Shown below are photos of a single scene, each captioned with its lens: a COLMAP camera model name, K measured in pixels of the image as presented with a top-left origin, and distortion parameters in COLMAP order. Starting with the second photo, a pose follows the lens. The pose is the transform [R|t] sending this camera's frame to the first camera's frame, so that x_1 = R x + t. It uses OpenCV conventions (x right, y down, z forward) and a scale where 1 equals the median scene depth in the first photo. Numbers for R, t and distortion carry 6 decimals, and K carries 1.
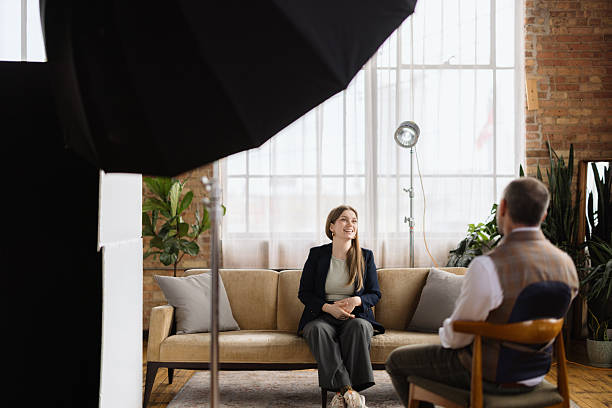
lens RADIAL K [[912.0, 0, 316.8], [0, 912.0, 177.3], [0, 0, 1]] dist [-0.029566, 0.000000]
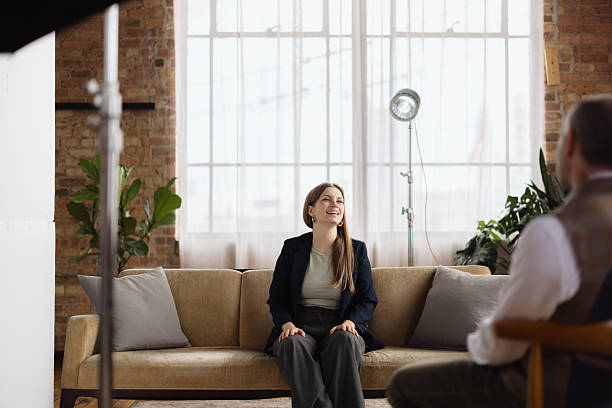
lens RADIAL K [[912.0, 0, 331.9], [0, 912.0, 196.8], [0, 0, 1]] dist [-0.029566, 0.000000]
pose [[0.999468, 0.001355, 0.032573, 0.007305], [-0.001121, 0.999974, -0.007181, 0.036305], [-0.032582, 0.007140, 0.999444, 0.178492]]
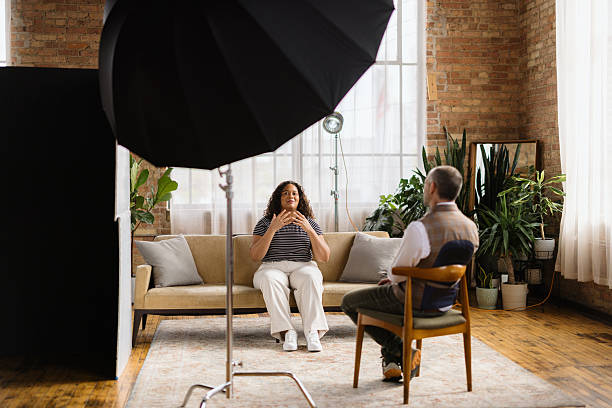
lens RADIAL K [[912.0, 0, 307.8], [0, 912.0, 171.9], [0, 0, 1]] dist [-0.029566, 0.000000]
pose [[0.993141, -0.003314, 0.116878, -0.068886], [-0.000151, 0.999561, 0.029623, -0.015616], [-0.116925, -0.029438, 0.992704, -0.180899]]
